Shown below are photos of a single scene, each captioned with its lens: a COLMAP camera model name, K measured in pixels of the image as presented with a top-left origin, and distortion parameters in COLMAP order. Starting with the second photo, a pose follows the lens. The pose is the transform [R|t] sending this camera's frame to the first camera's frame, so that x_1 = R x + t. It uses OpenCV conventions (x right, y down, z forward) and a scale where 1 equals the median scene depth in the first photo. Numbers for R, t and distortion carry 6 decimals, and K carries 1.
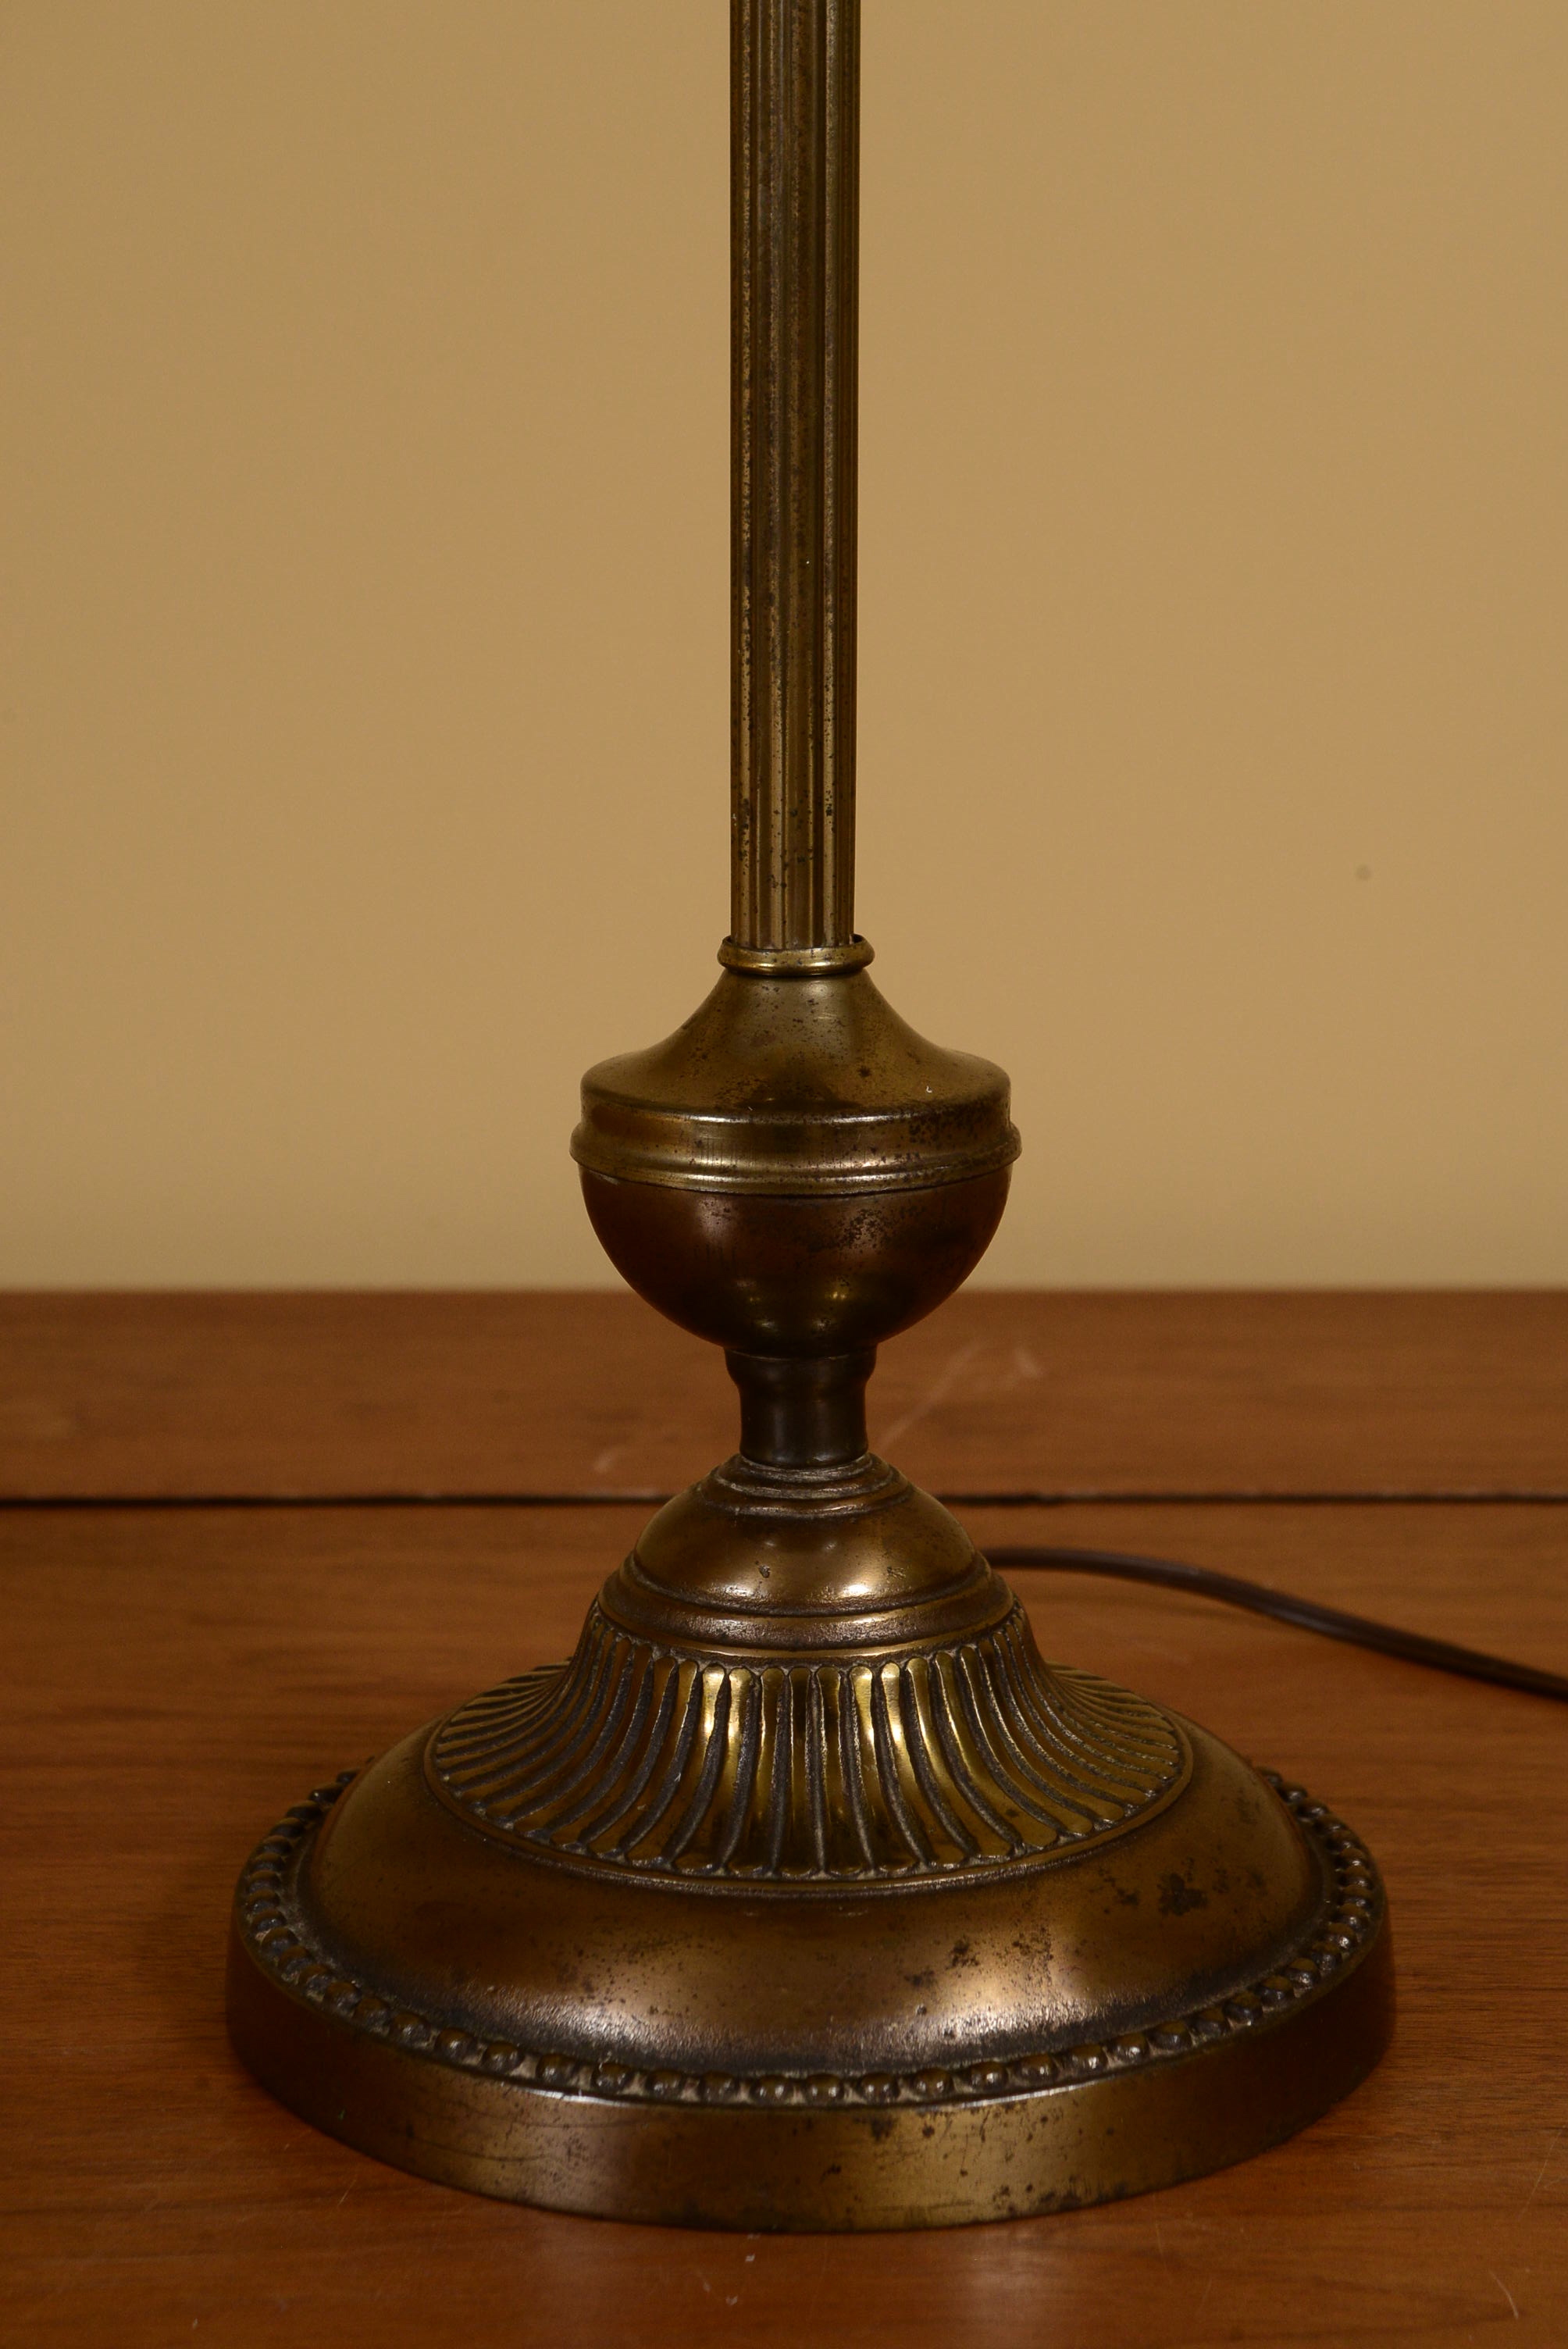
lens RADIAL K [[4268.9, 0, 784.0], [0, 4268.9, 1174.5], [0, 0, 1]] dist [0.054126, 0.014103]
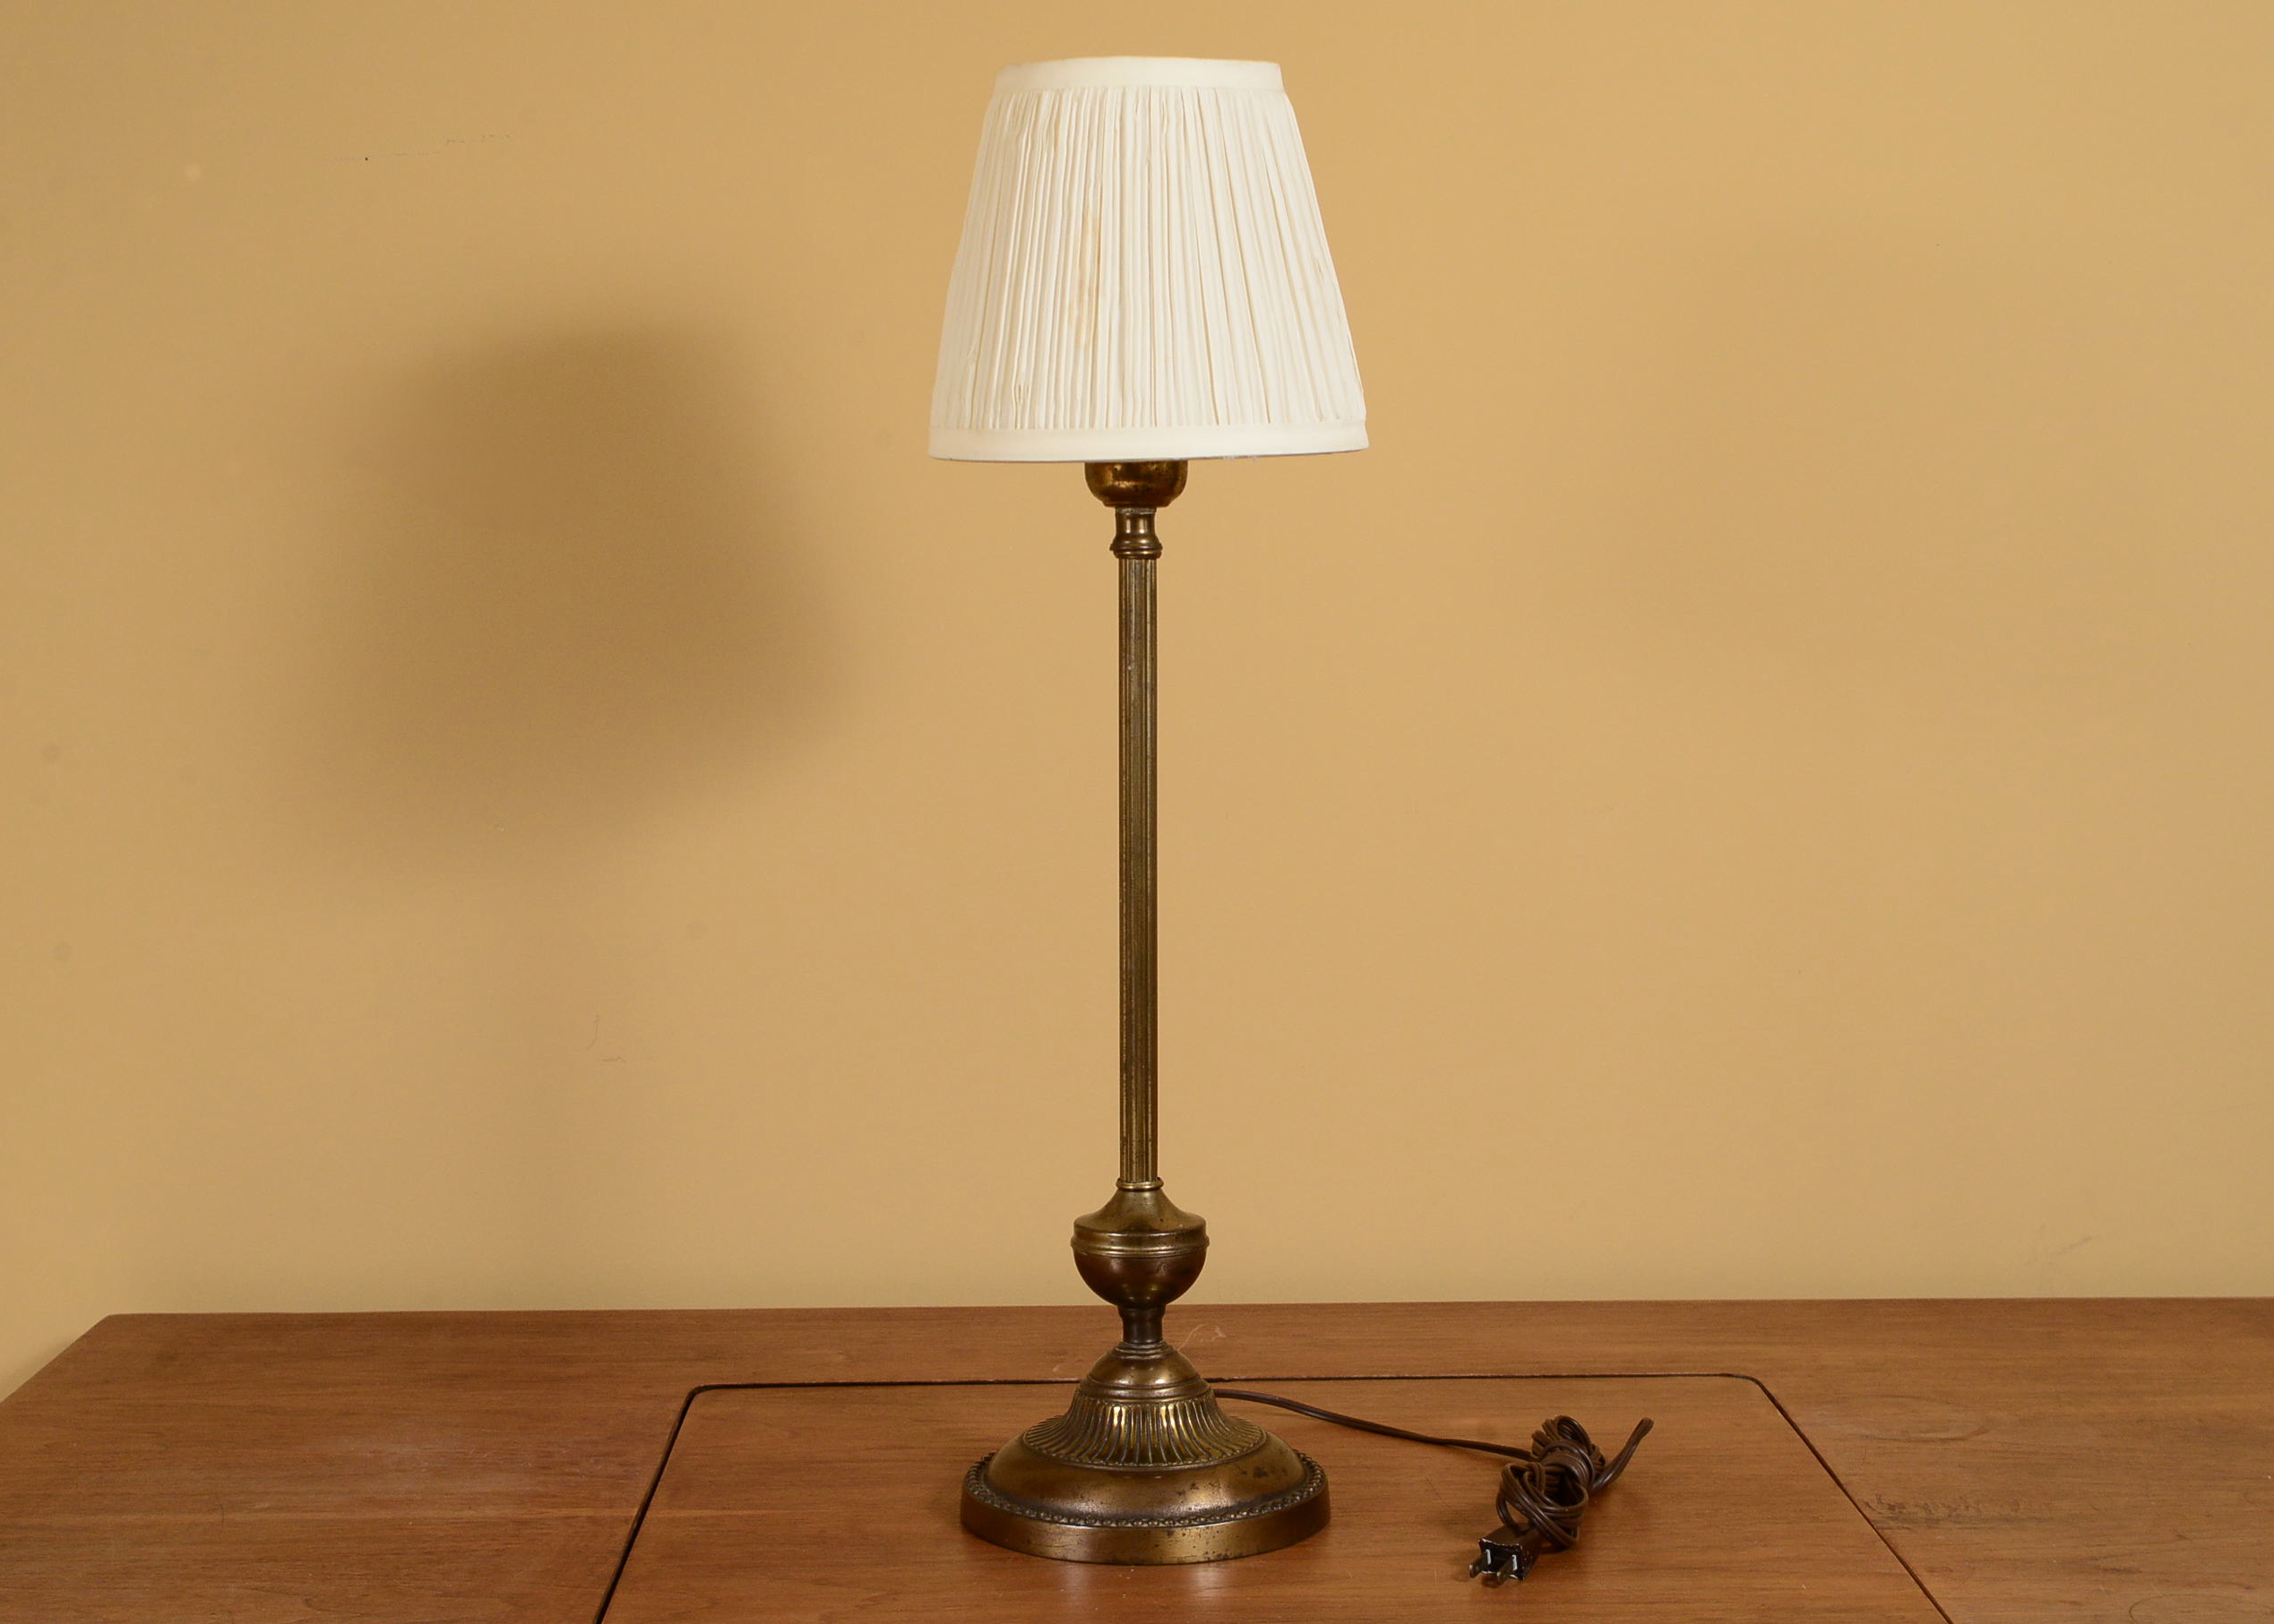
lens RADIAL K [[3257.7, 0, 1137.0], [0, 3257.7, 812.0], [0, 0, 1]] dist [0.032377, -0.004349]
pose [[0.999718, -0.004757, 0.023256, -0.056649], [0.008000, 0.989921, -0.141394, 0.019692], [-0.022349, 0.141541, 0.989680, -1.525698]]
